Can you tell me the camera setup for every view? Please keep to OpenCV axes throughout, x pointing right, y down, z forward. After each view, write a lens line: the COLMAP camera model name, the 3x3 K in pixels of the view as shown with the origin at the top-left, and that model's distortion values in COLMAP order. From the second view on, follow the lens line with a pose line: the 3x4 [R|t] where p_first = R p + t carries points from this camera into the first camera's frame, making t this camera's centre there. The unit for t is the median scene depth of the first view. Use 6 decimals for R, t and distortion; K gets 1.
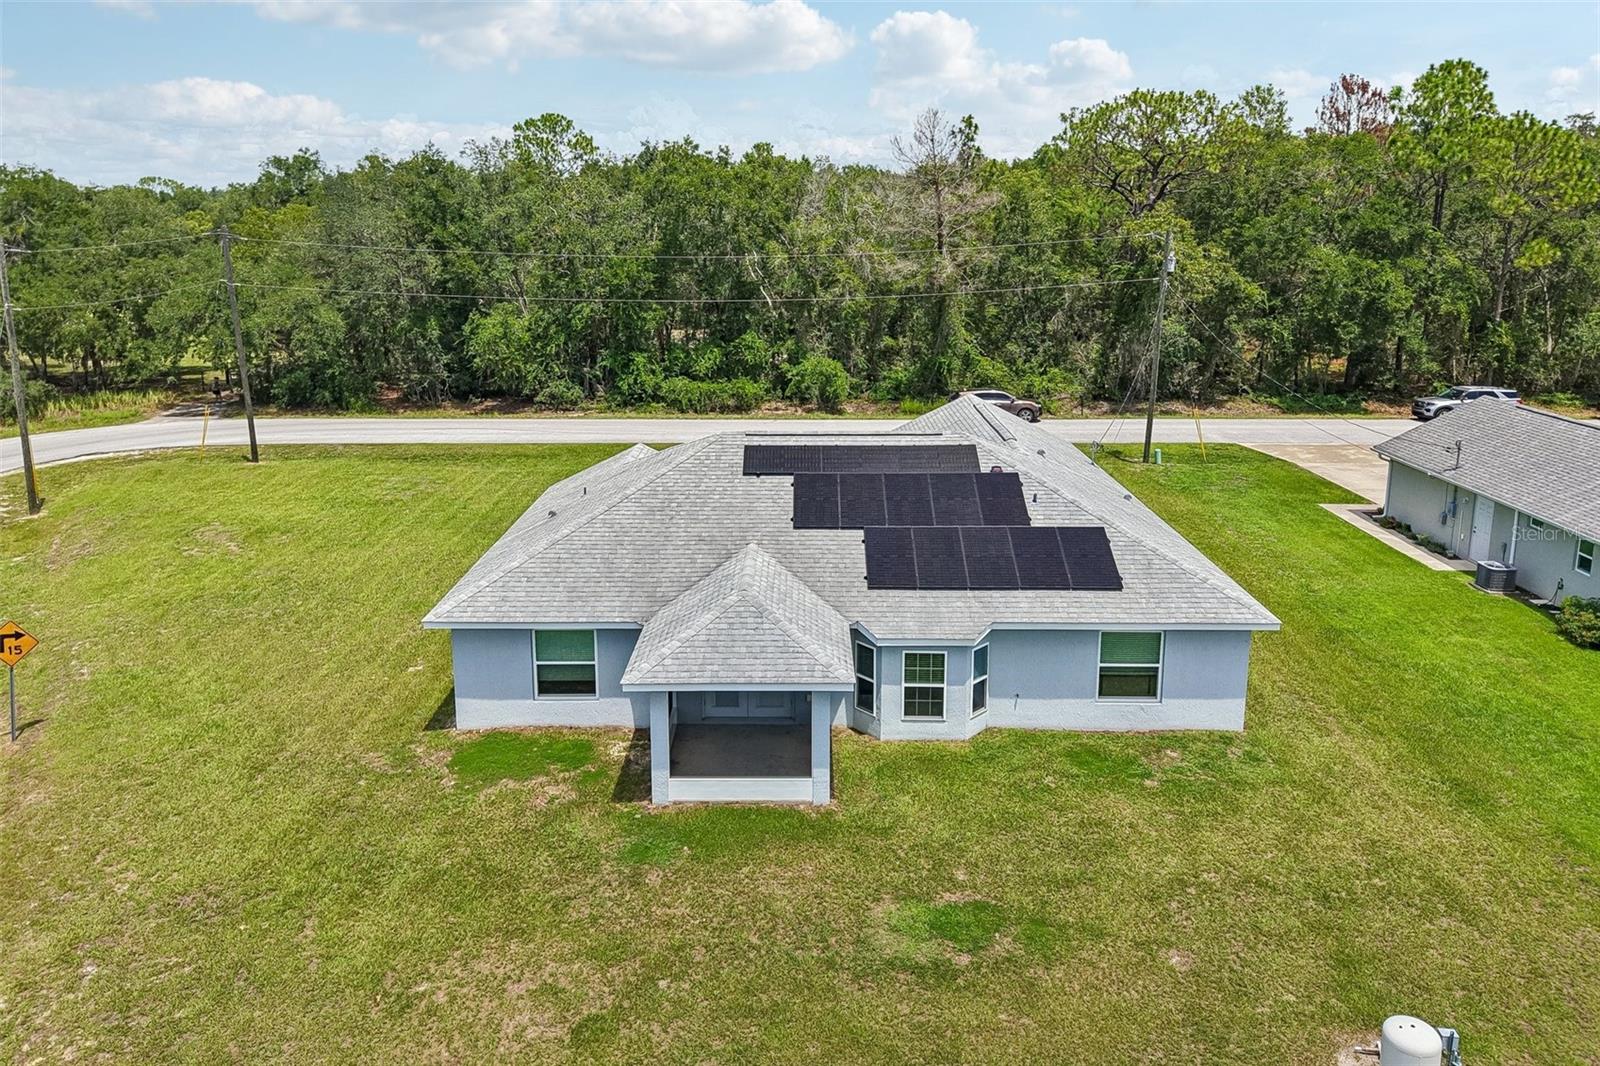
lens RADIAL K [[1123.3, 0, 794.6], [0, 1123.3, 412.8], [0, 0, 1]] dist [0.012554, -0.004275]
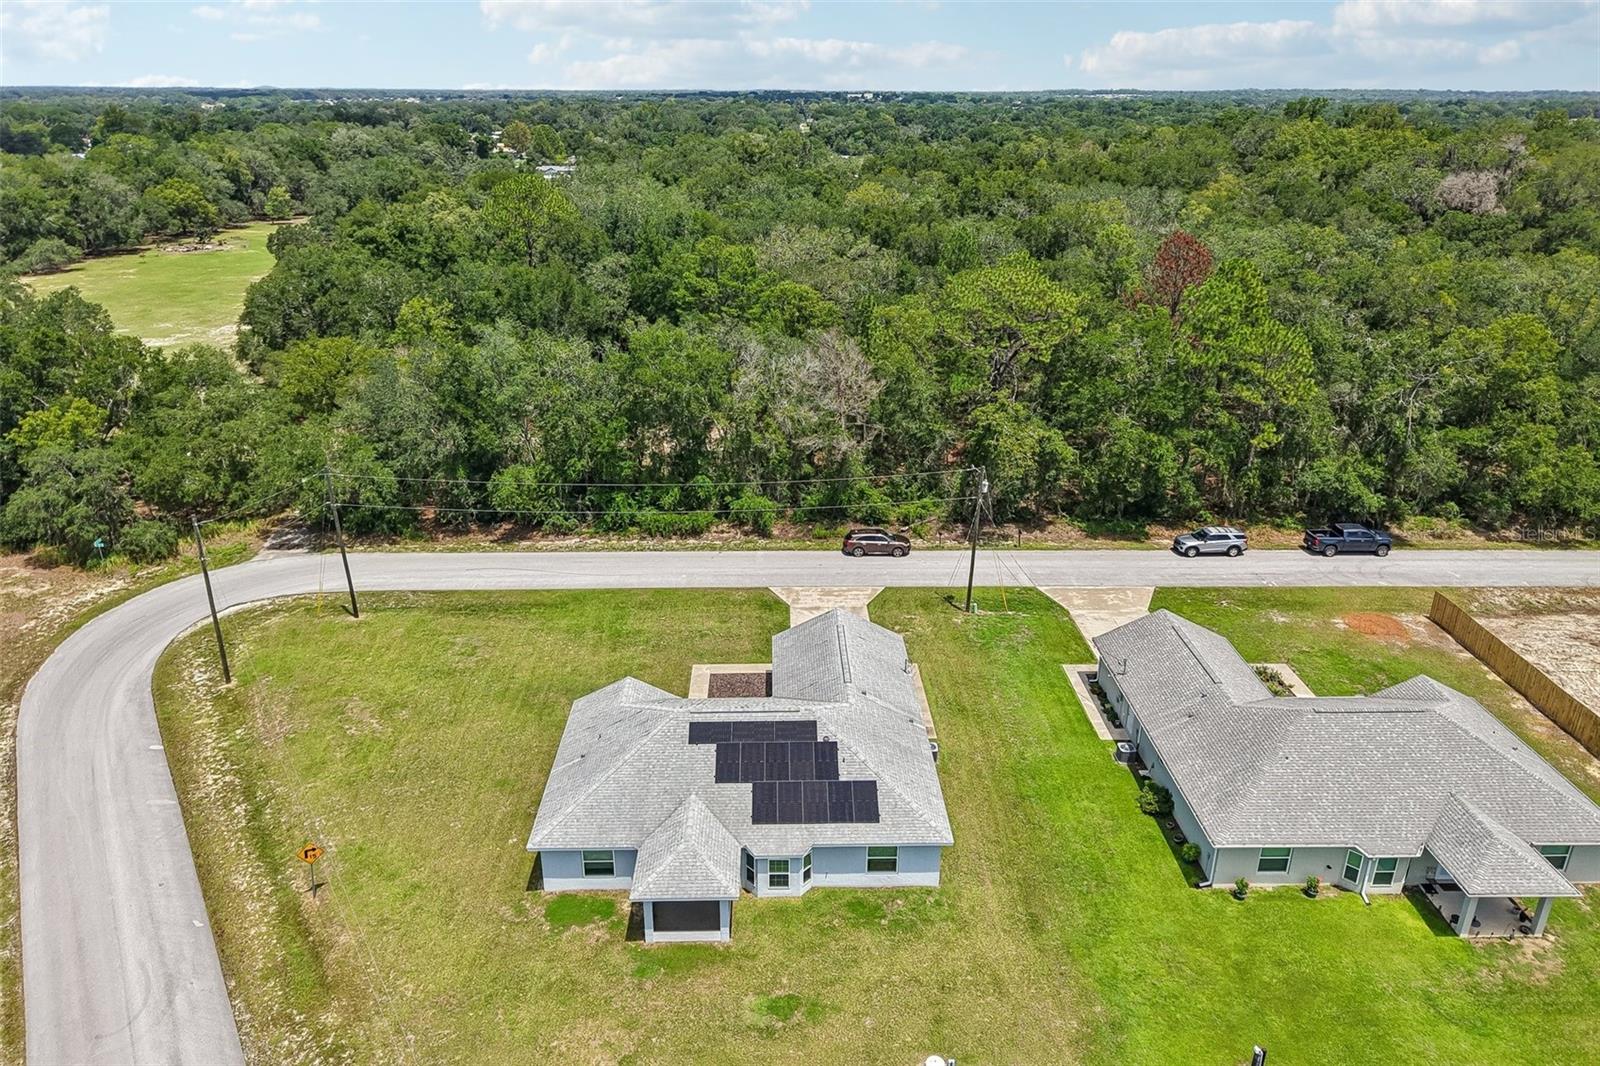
lens RADIAL K [[1096.0, 0, 799.5], [0, 1096.0, 514.6], [0, 0, 1]] dist [0.019752, -0.019259]
pose [[0.999373, -0.006606, 0.034771, 0.085746], [-0.000286, 0.980885, 0.194590, -0.751808], [-0.035392, -0.194478, 0.980268, -0.788252]]
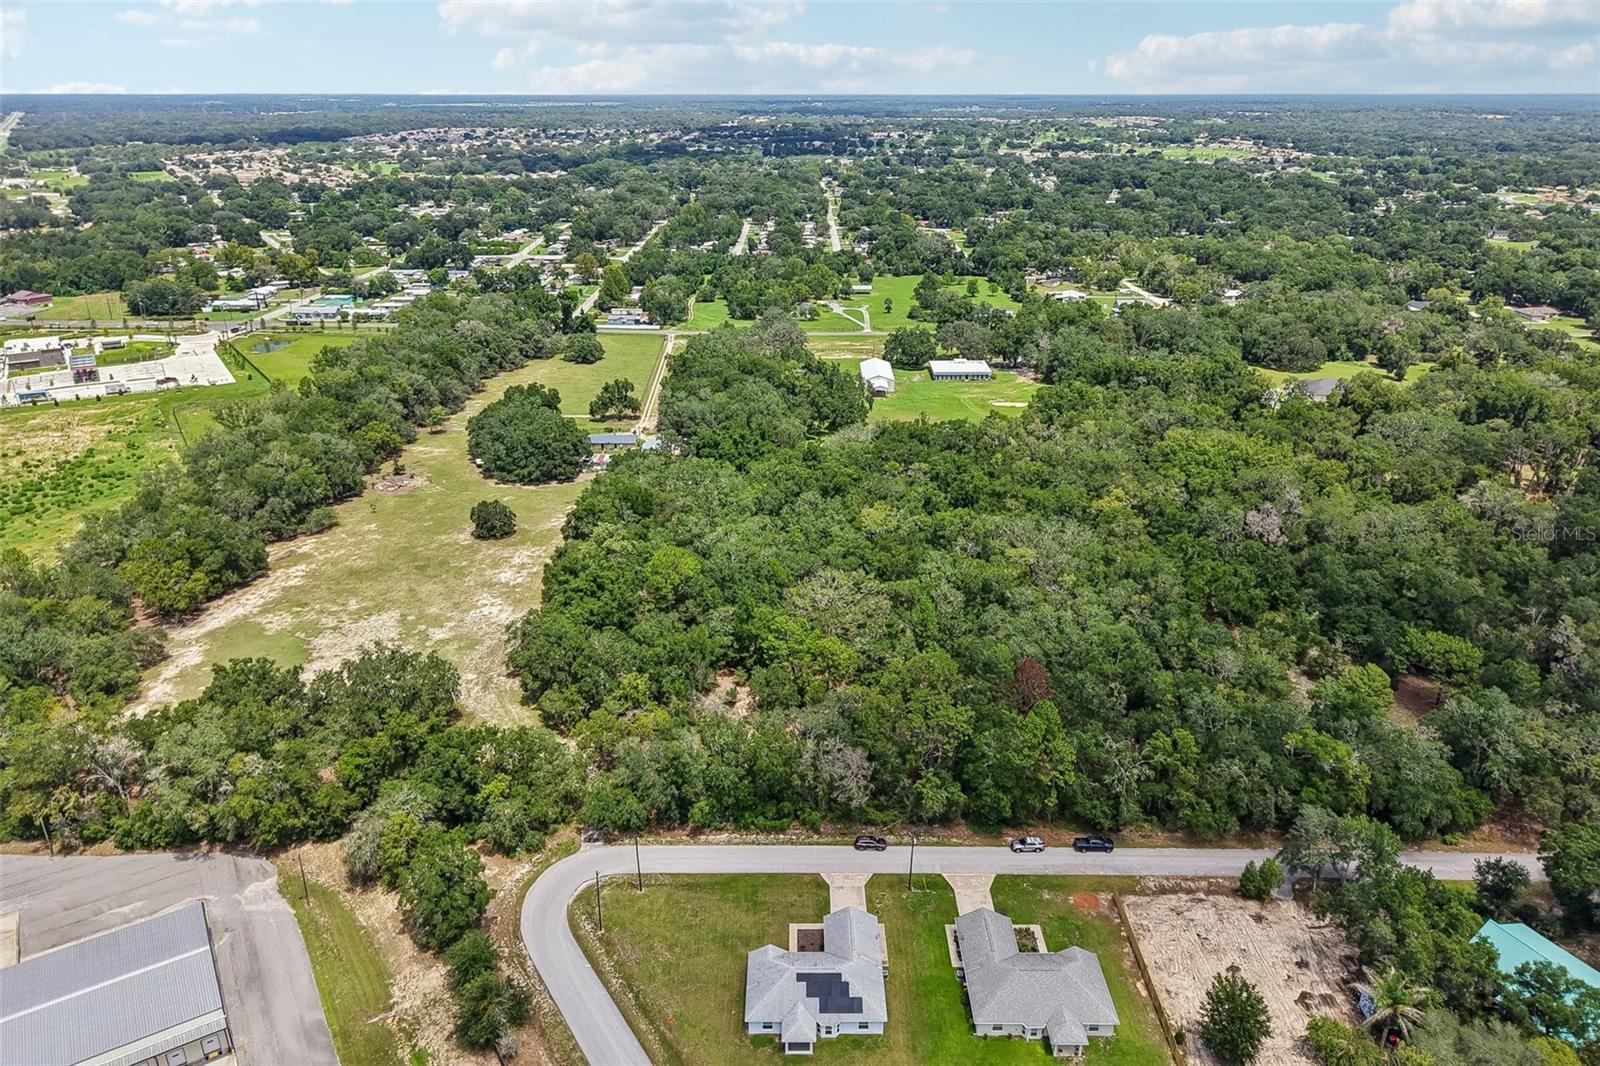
lens RADIAL K [[1098.7, 0, 797.0], [0, 1098.7, 523.1], [0, 0, 1]] dist [0.016950, -0.012632]
pose [[0.999955, -0.001923, 0.009279, -0.098372], [-0.000001, 0.979175, 0.203018, -3.504265], [-0.009477, -0.203009, 0.979131, -4.098462]]
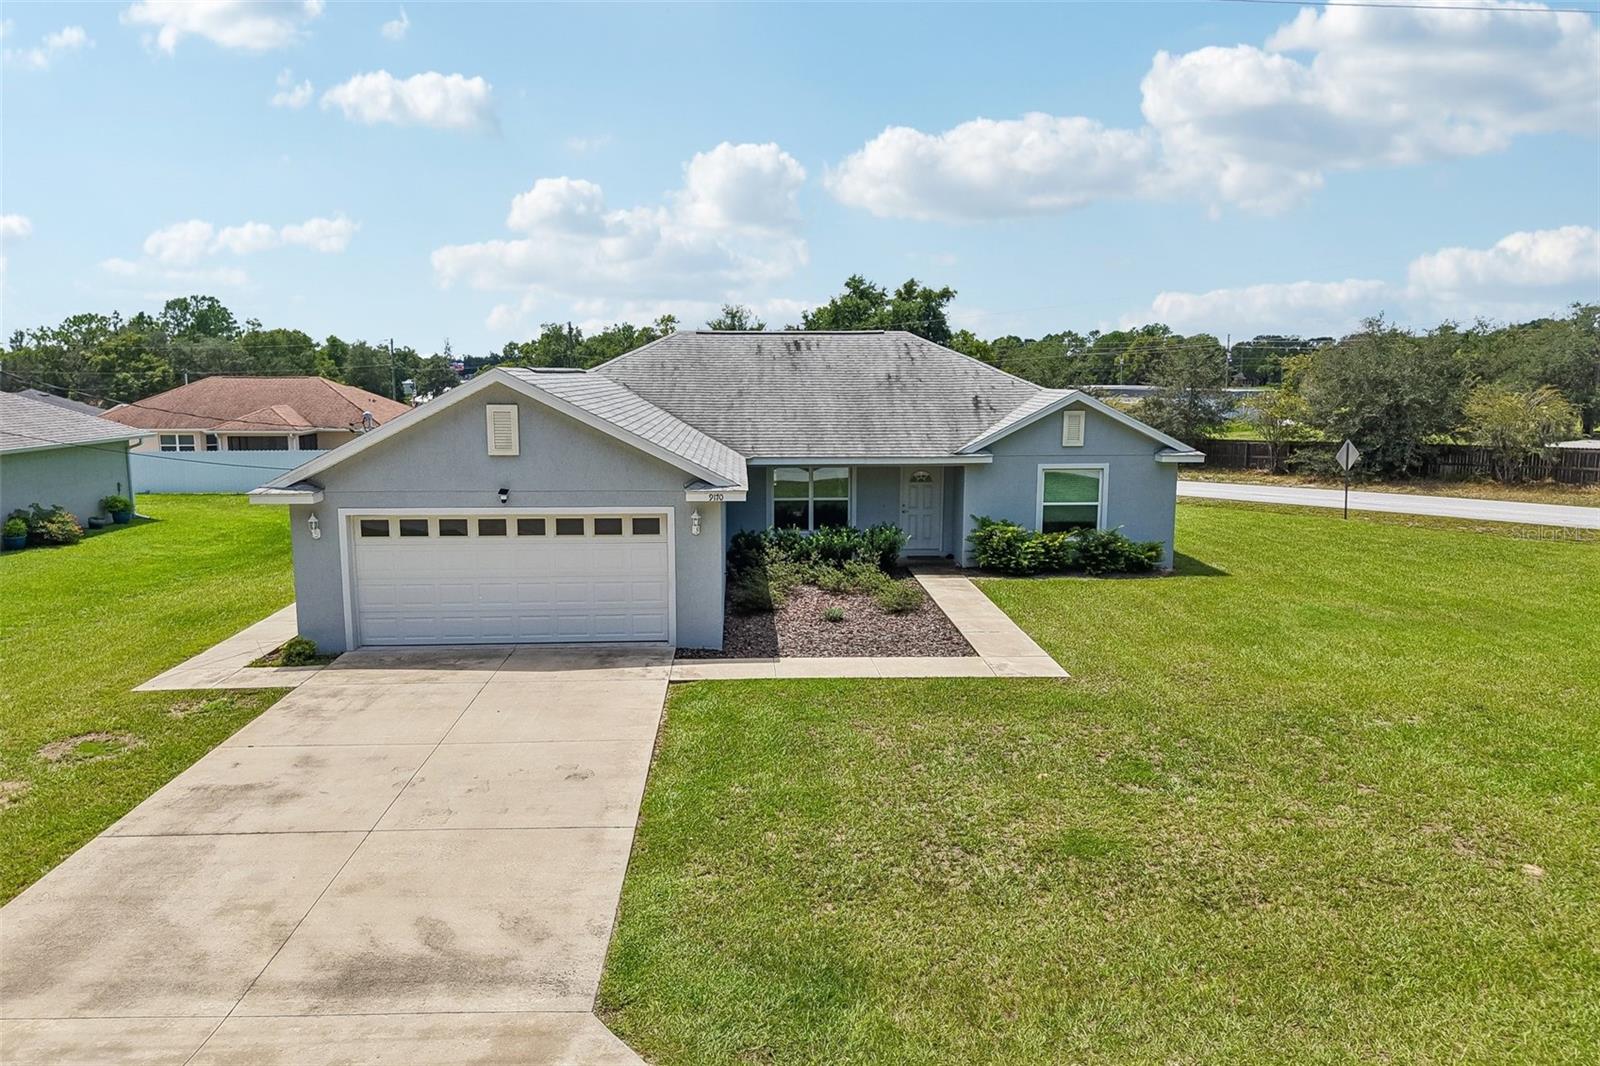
lens RADIAL K [[1082.4, 0, 798.3], [0, 1082.4, 575.4], [0, 0, 1]] dist [0.039127, -0.048950]
pose [[-0.998031, 0.009259, -0.062040, 0.120939], [-0.013270, 0.935498, 0.353082, -0.149511], [0.061307, 0.353210, -0.933533, 2.399350]]
